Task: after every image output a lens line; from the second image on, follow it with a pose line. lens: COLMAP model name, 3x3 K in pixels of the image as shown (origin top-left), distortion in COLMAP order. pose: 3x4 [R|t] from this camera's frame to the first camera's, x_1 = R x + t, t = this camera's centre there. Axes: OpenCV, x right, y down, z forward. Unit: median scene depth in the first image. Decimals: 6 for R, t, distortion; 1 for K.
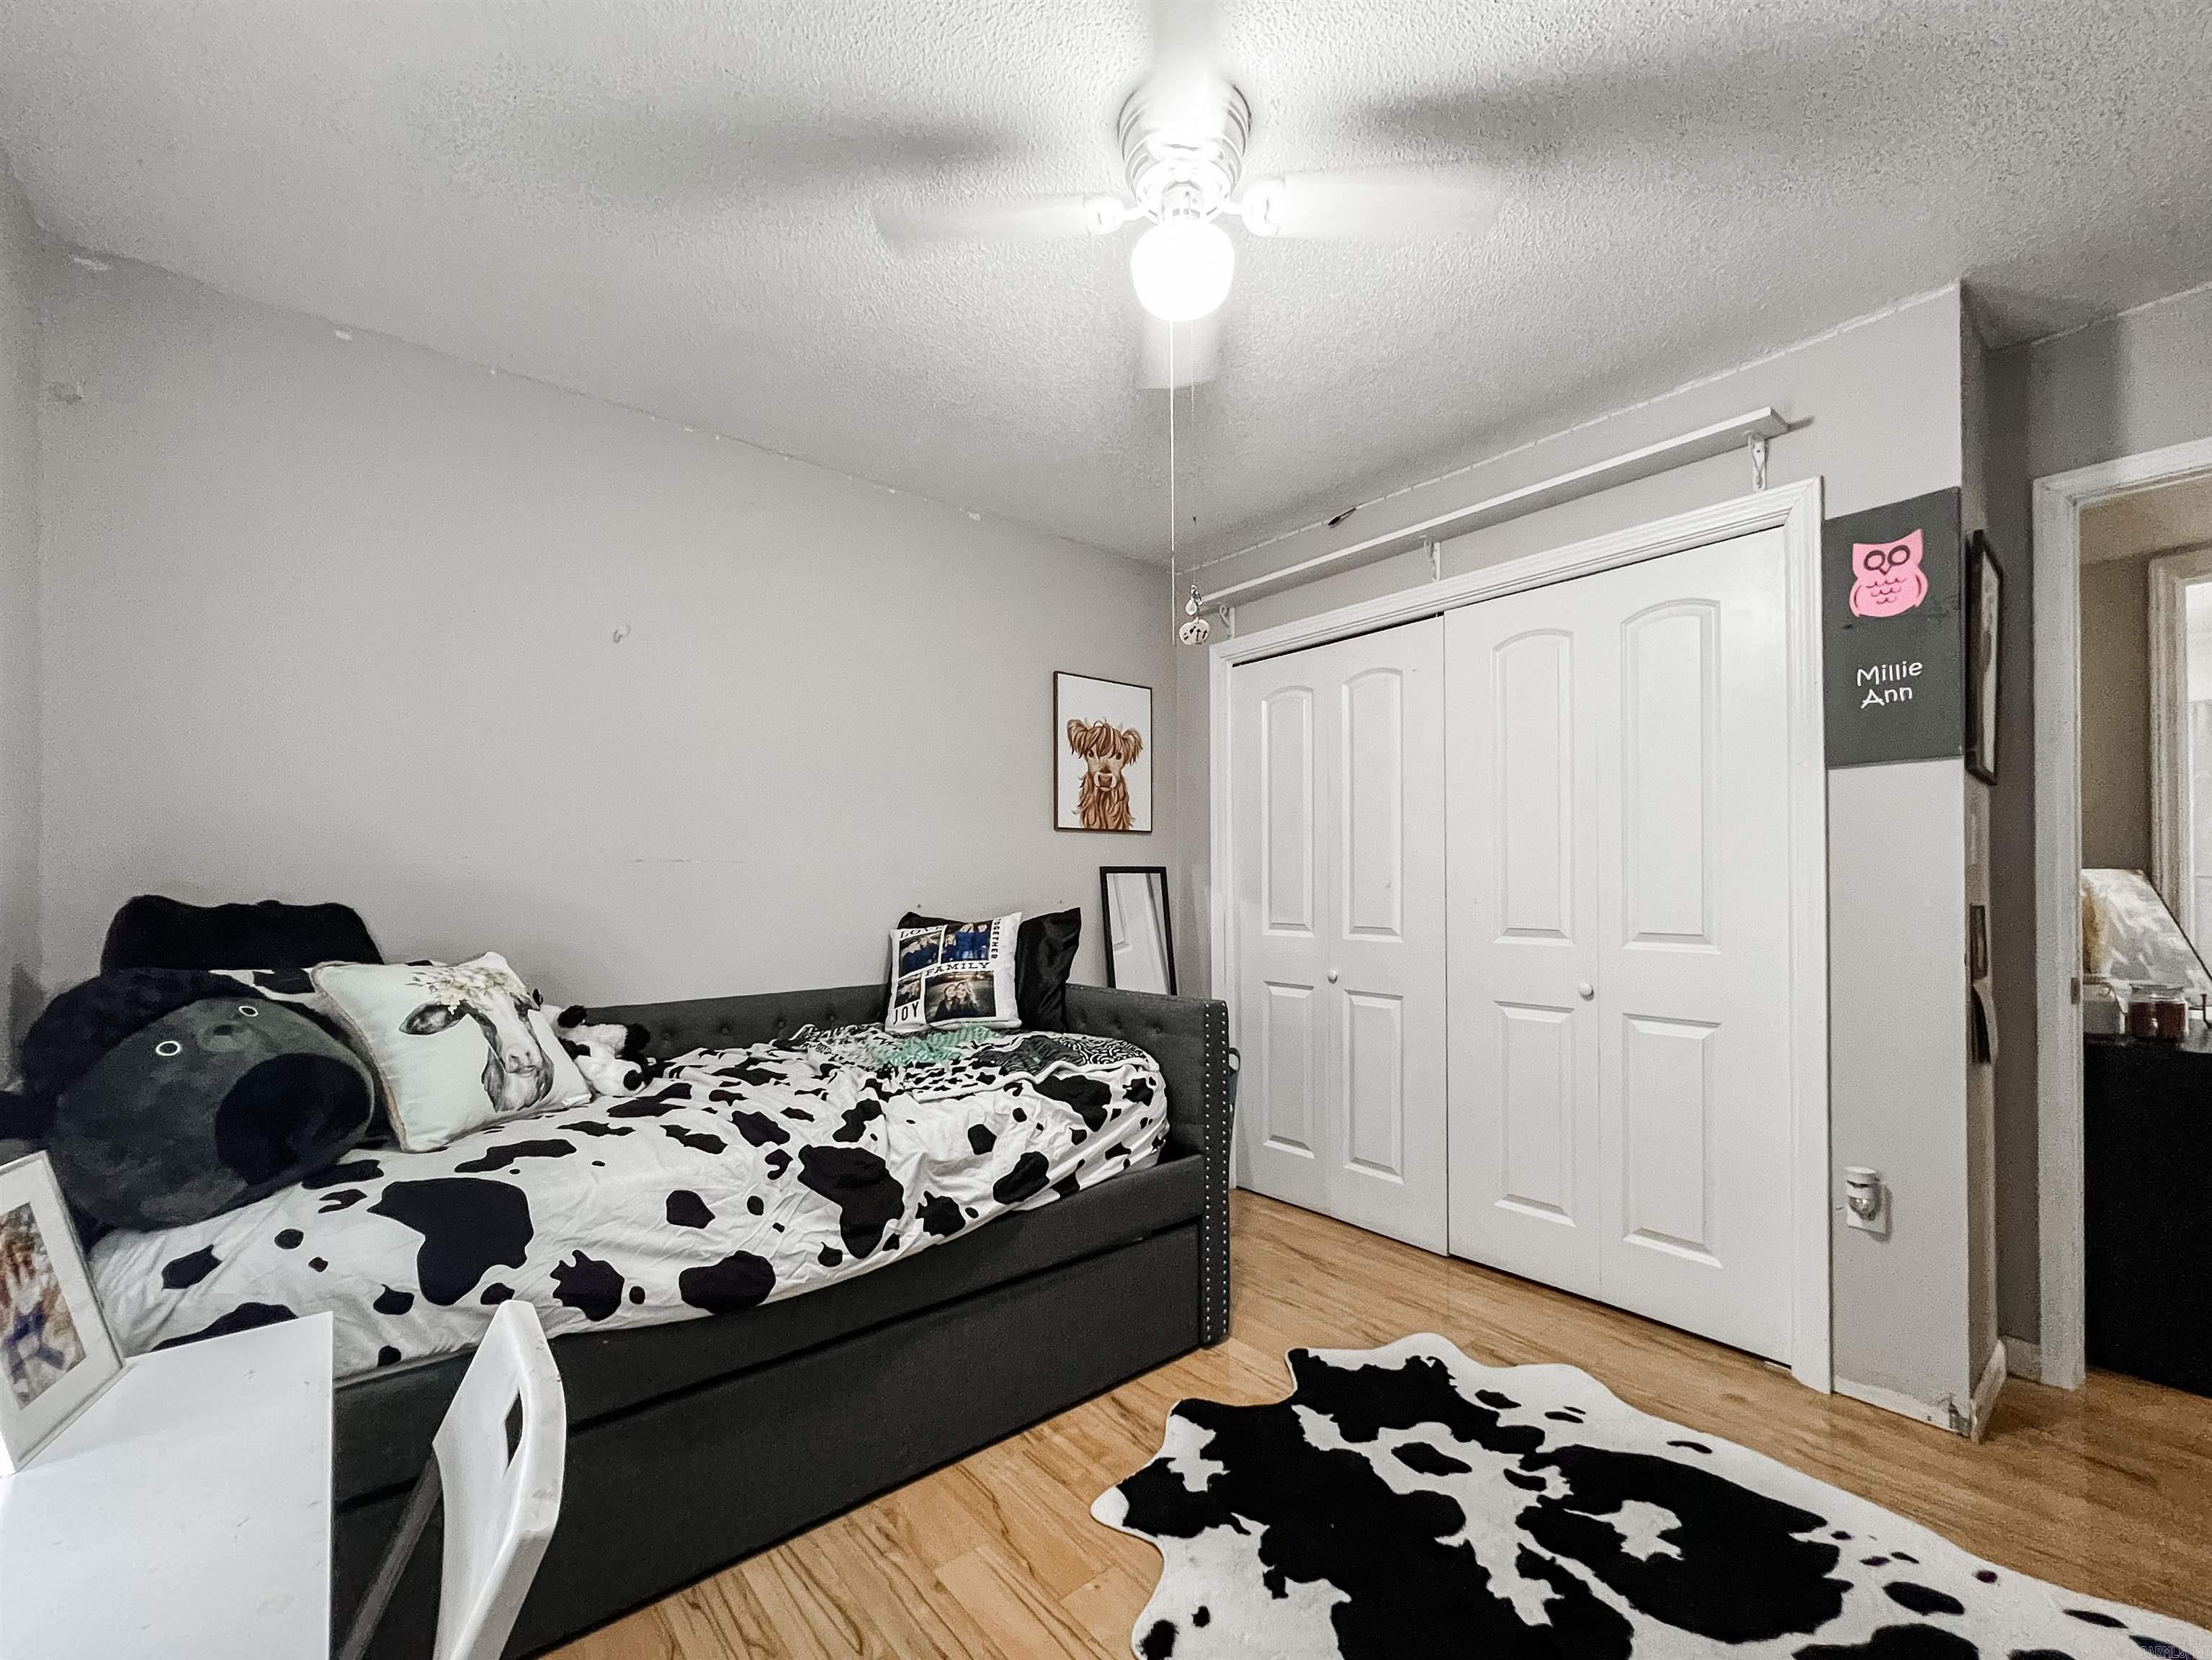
lens RADIAL K [[919.1, 0, 1139.3], [0, 919.1, 885.8], [0, 0, 1]] dist [0.002991, 0.000396]
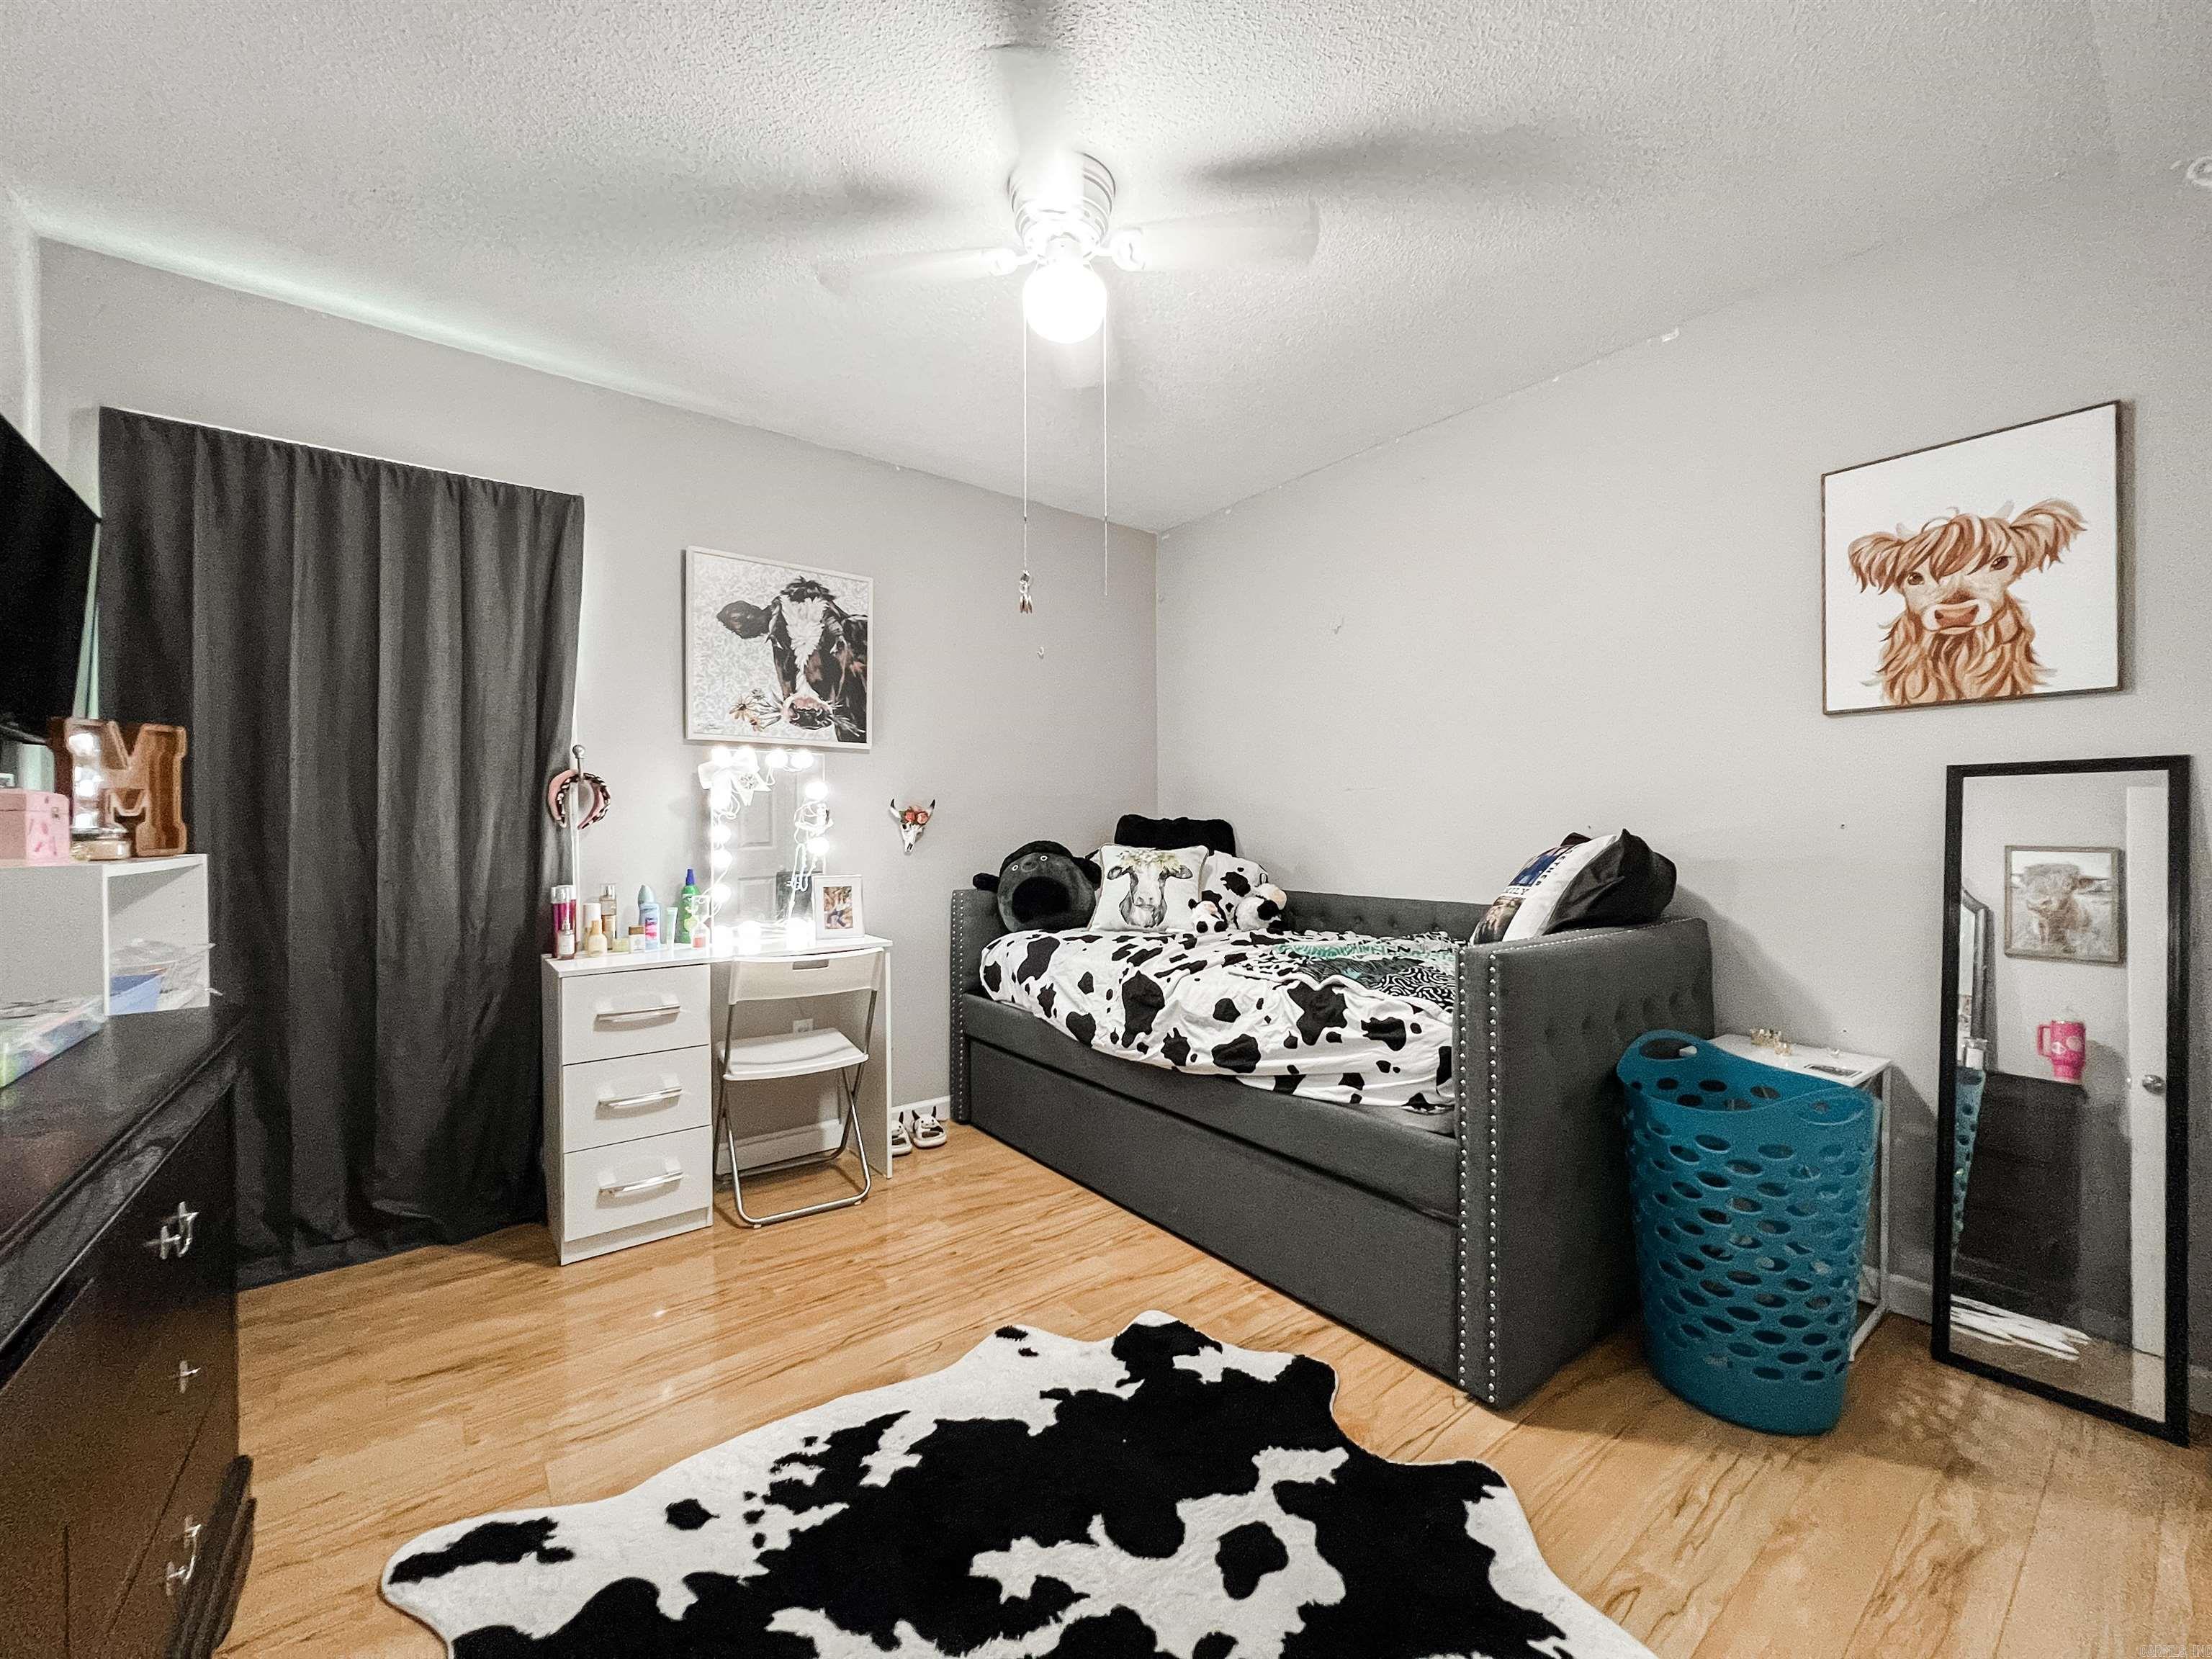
lens RADIAL K [[903.1, 0, 1102.8], [0, 903.1, 835.4], [0, 0, 1]] dist [0.001306, 0.000263]
pose [[-0.064267, 0.014377, -0.997829, 1.016949], [0.001167, 0.999897, 0.014332, 0.026008], [0.997932, -0.000243, -0.064277, 0.901635]]
